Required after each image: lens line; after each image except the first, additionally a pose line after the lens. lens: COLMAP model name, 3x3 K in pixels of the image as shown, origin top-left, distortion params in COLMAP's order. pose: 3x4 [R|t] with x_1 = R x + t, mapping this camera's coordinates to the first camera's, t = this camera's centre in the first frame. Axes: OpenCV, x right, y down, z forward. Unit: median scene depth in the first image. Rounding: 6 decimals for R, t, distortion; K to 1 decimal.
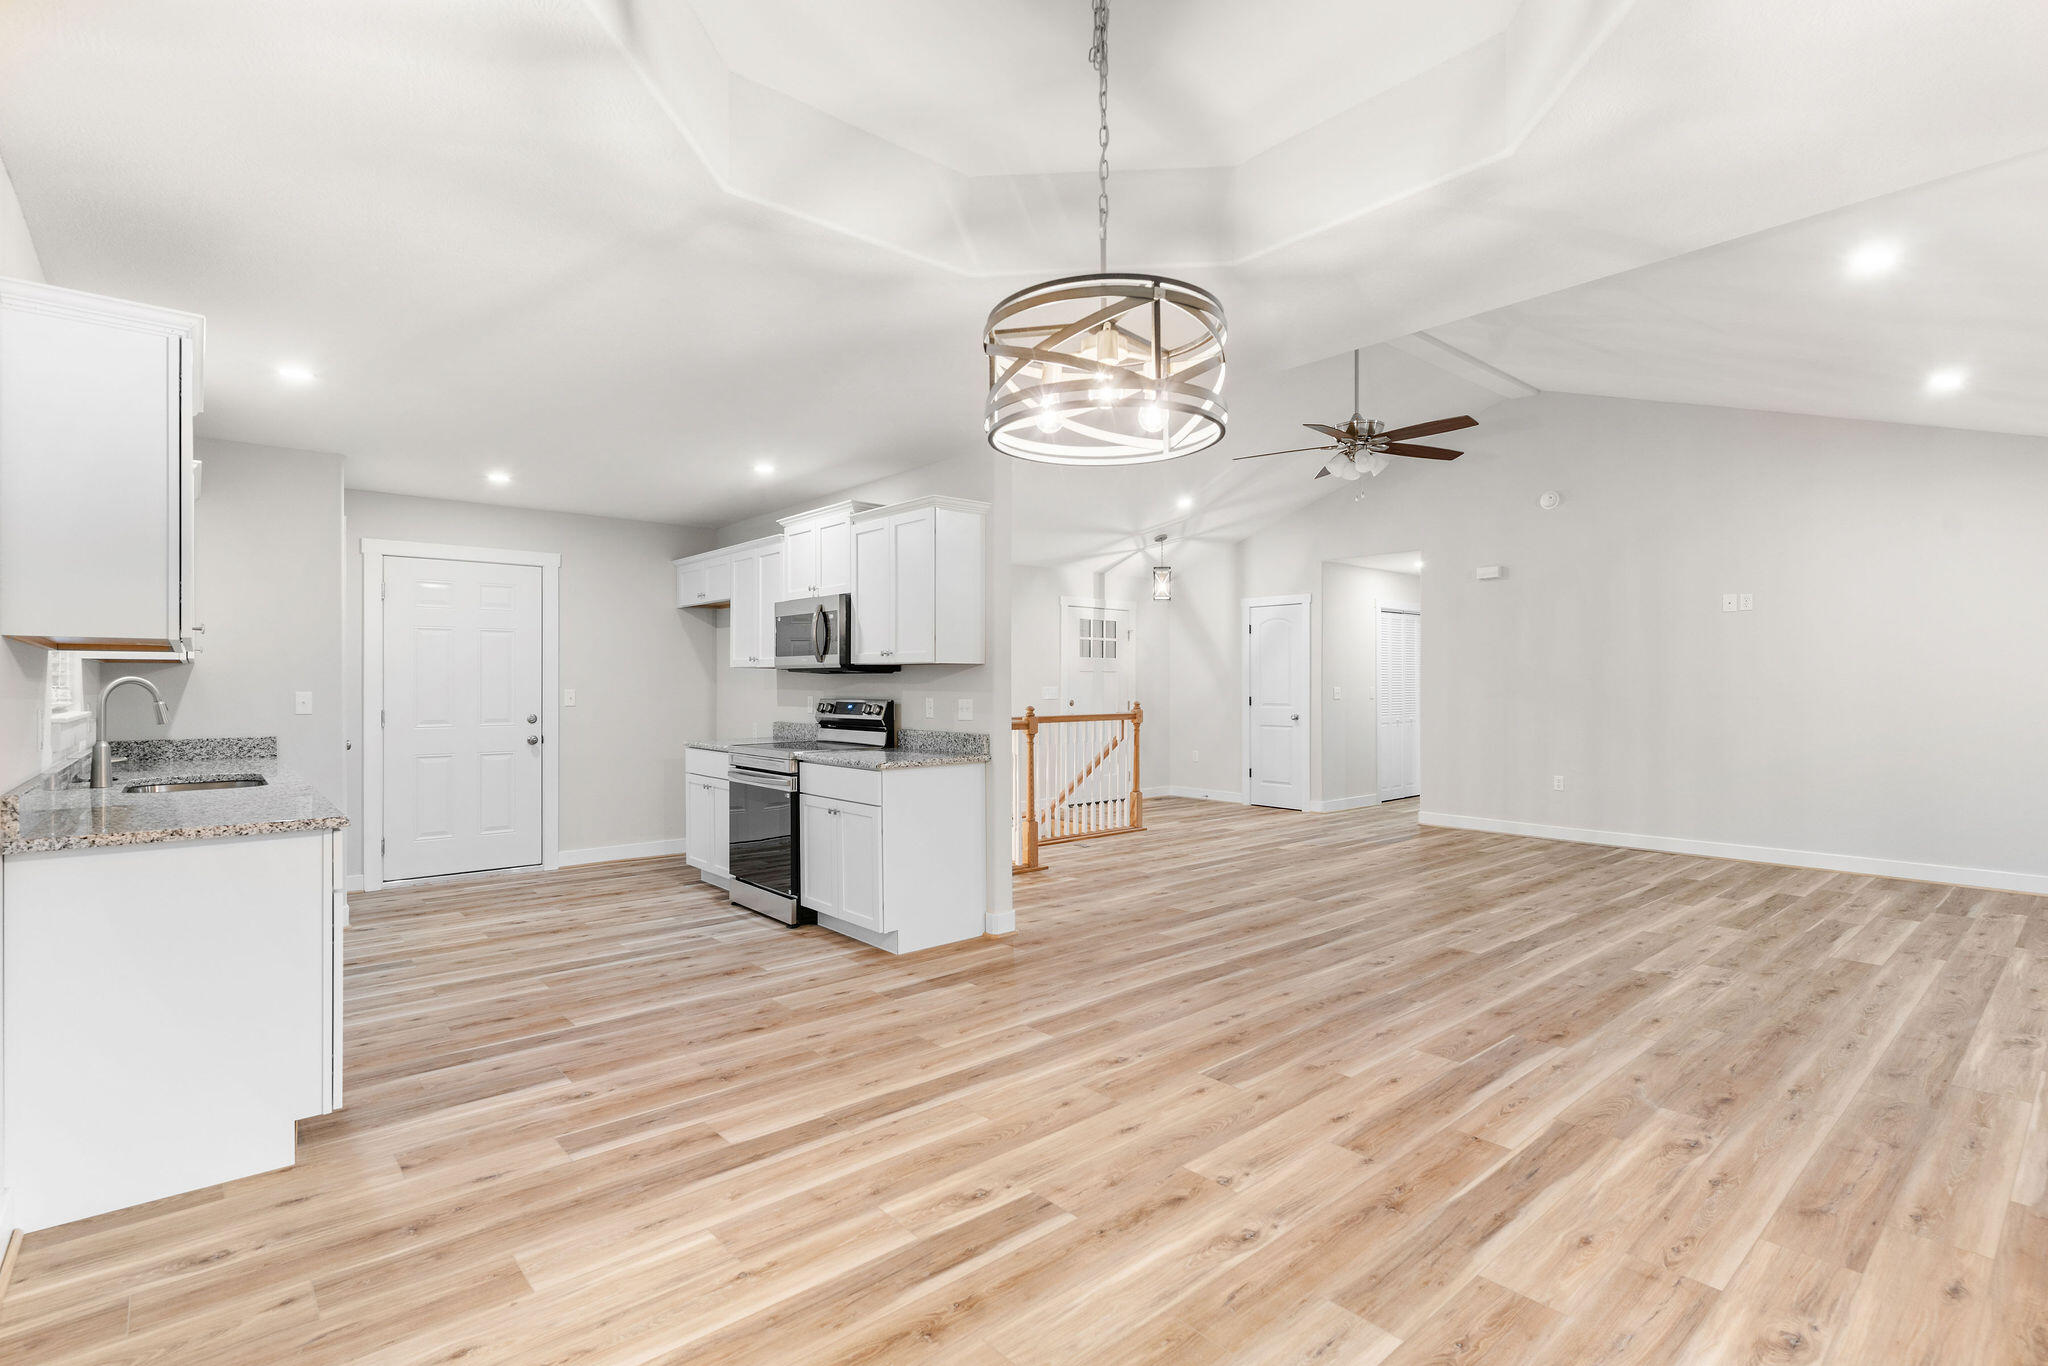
lens RADIAL K [[970.1, 0, 1017.7], [0, 970.1, 683.6], [0, 0, 1]] dist [0.003746, -0.001040]
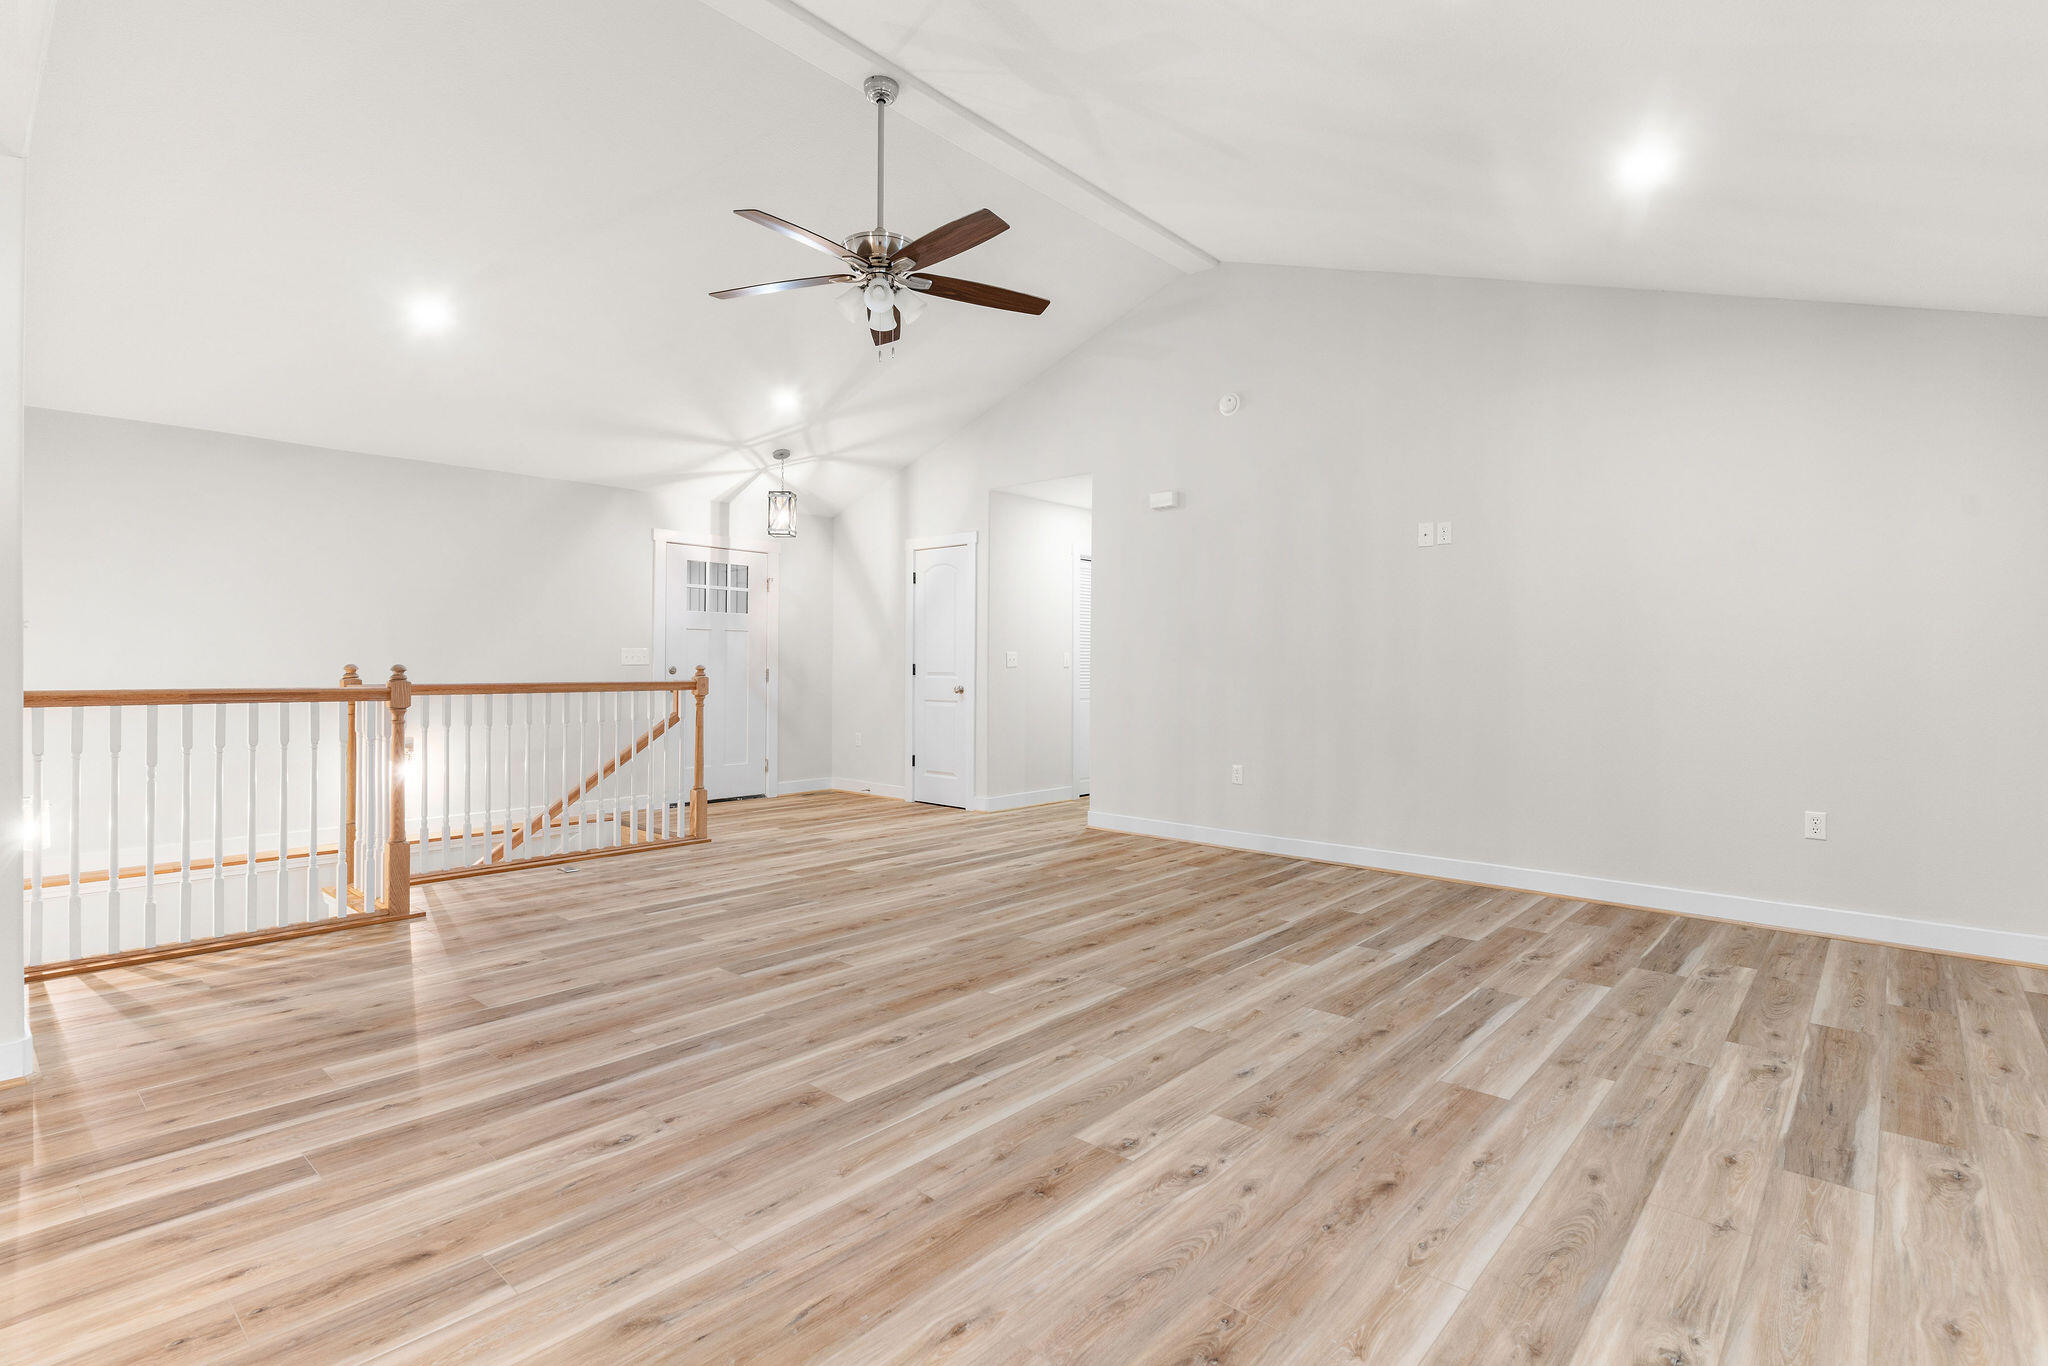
lens RADIAL K [[970.1, 0, 1035.2], [0, 970.1, 676.3], [0, 0, 1]] dist [0.003746, -0.001040]
pose [[0.991838, 0.006338, 0.127344, 0.421857], [-0.007873, 0.999902, 0.011551, 0.024190], [-0.127259, -0.012460, 0.991791, 0.366237]]
